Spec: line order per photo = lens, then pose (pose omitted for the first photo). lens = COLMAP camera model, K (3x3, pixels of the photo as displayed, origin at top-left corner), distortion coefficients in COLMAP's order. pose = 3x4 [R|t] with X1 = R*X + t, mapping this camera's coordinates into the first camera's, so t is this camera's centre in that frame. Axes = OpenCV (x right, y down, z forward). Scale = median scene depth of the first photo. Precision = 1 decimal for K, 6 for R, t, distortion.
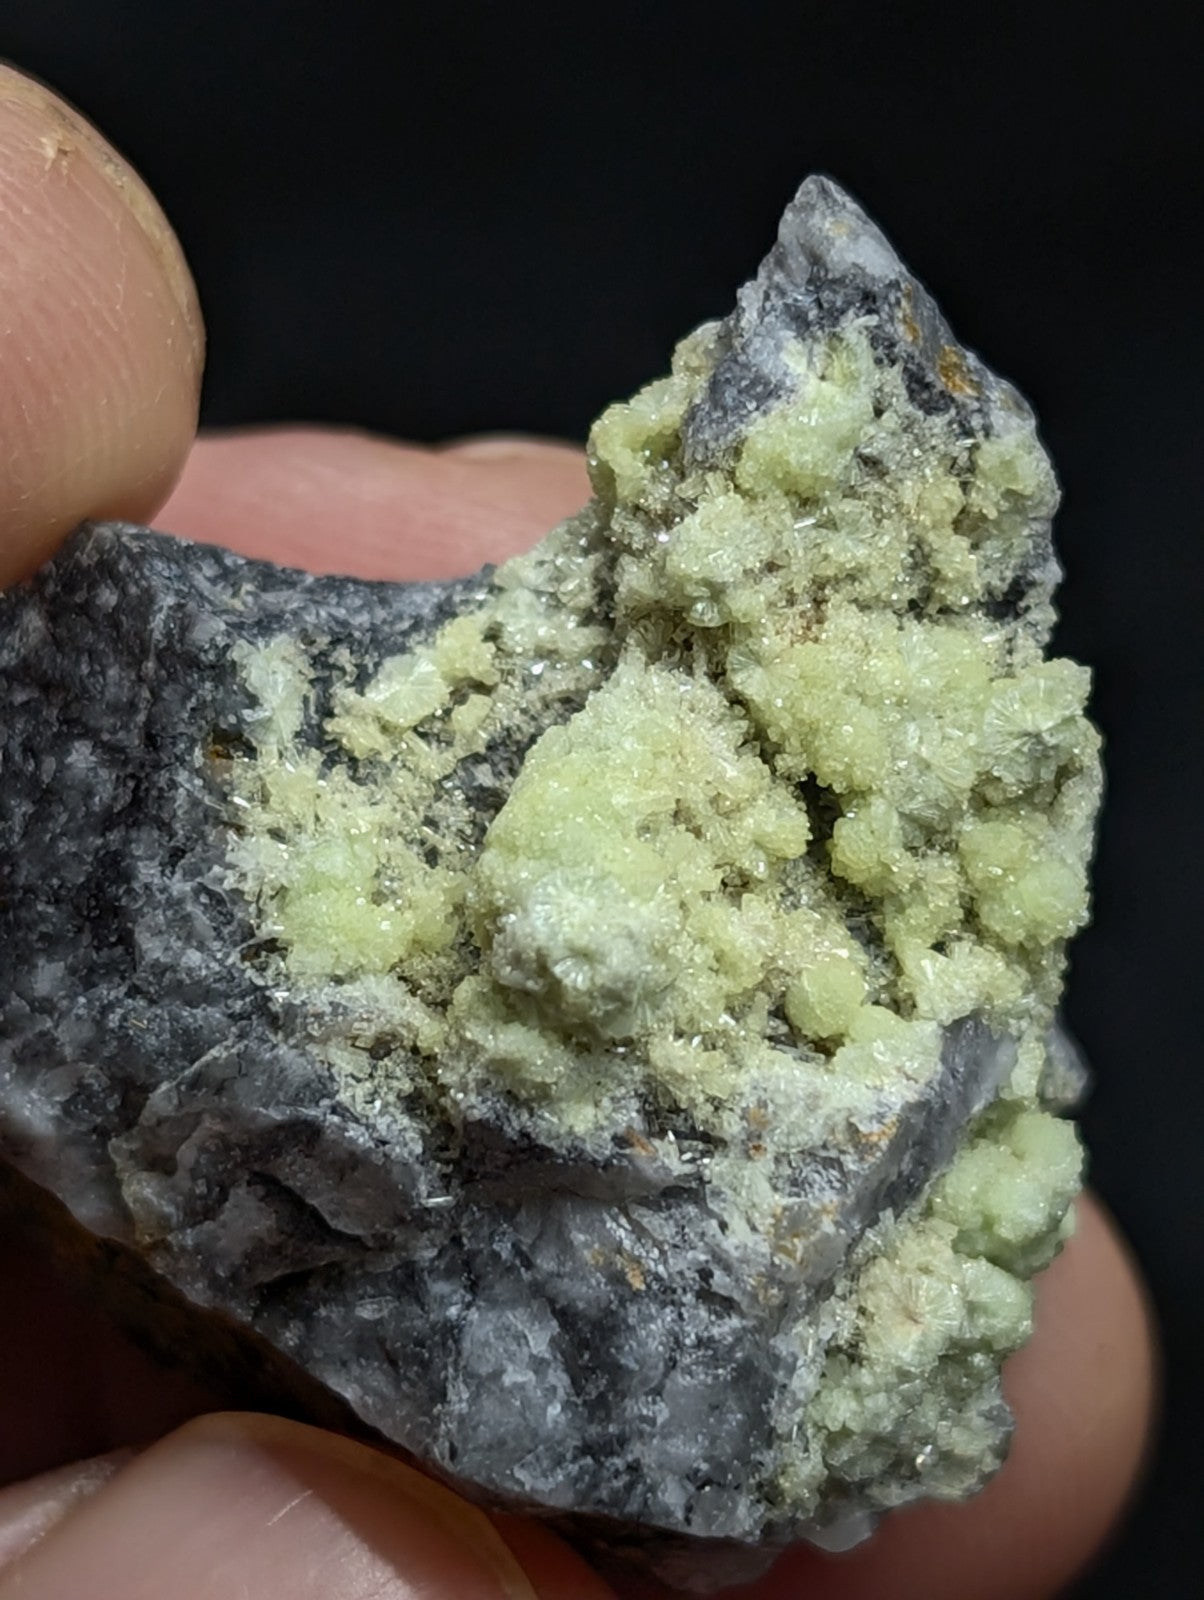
lens RADIAL K [[5577.9, 0, 536.0], [0, 5577.9, 738.7], [0, 0, 1]] dist [0.214711, 0.000000]
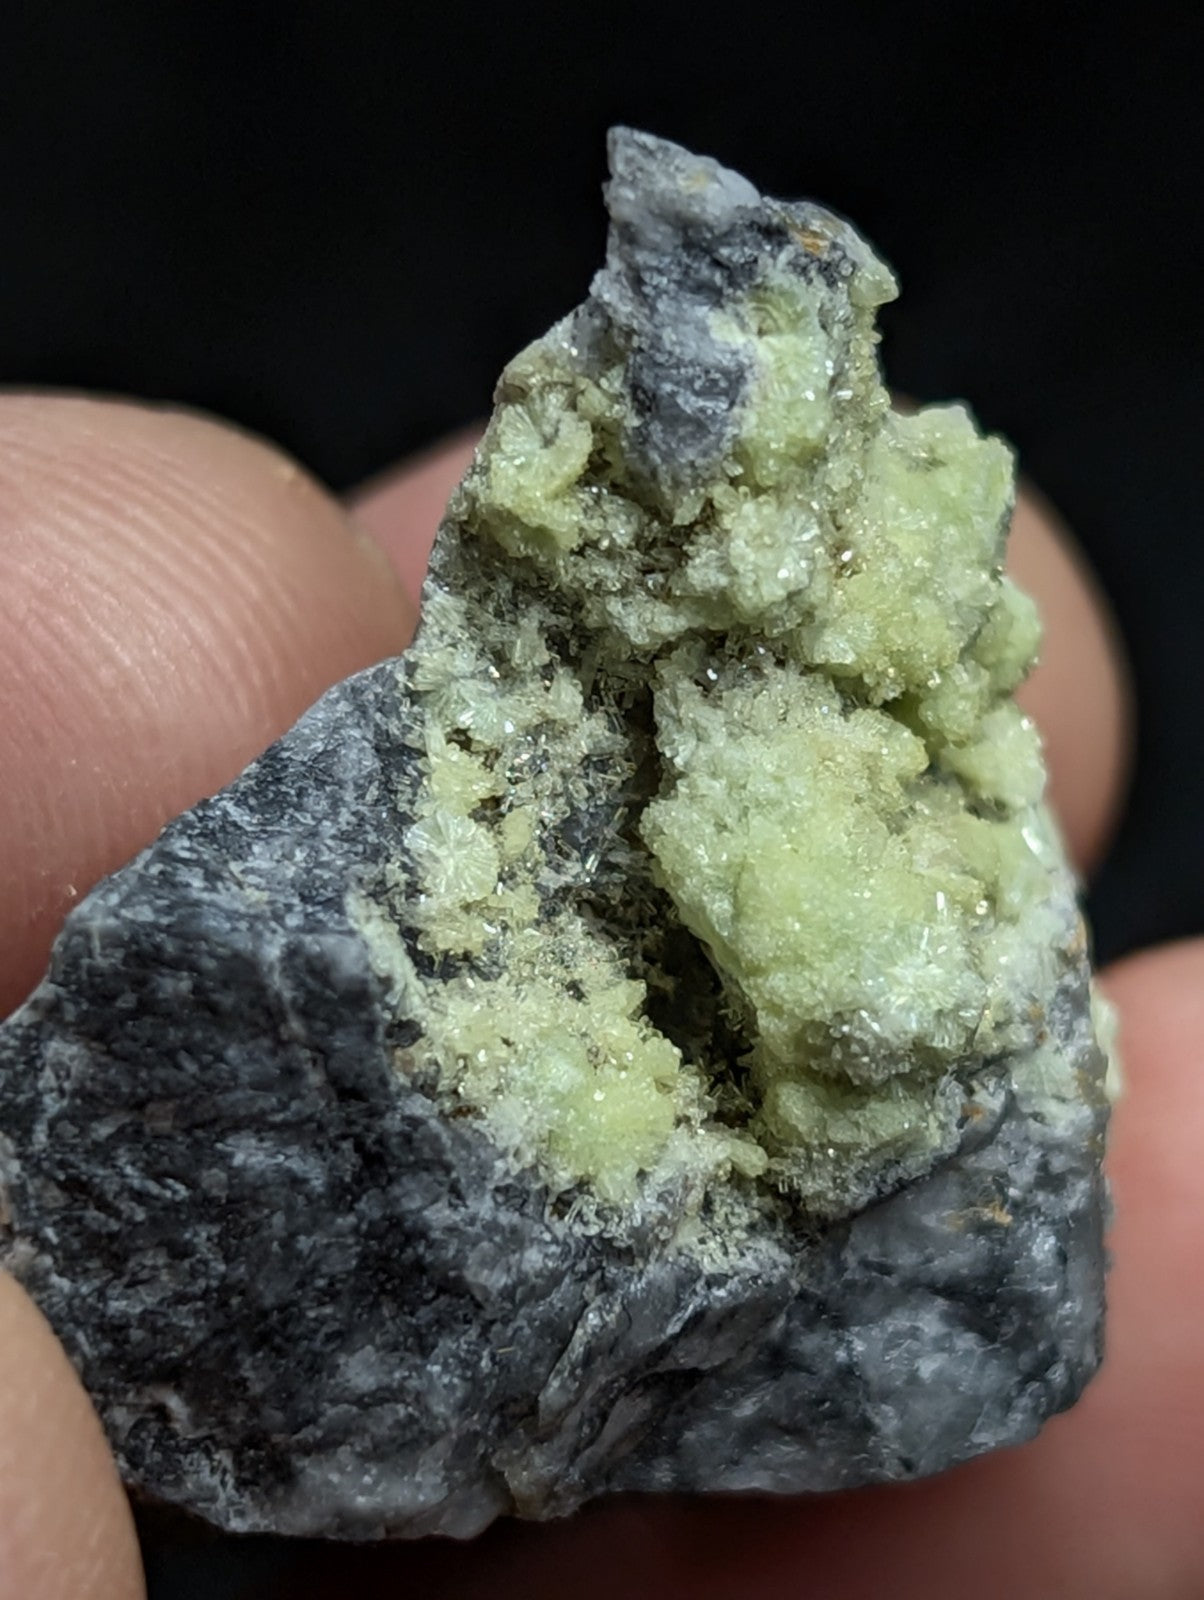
lens RADIAL K [[5577.9, 0, 603.7], [0, 5577.9, 797.9], [0, 0, 1]] dist [0.214711, 0.000000]
pose [[0.629009, -0.608850, 0.483374, -0.441536], [0.374641, 0.782225, 0.497762, -0.459420], [-0.681170, -0.132005, 0.720127, 0.355839]]
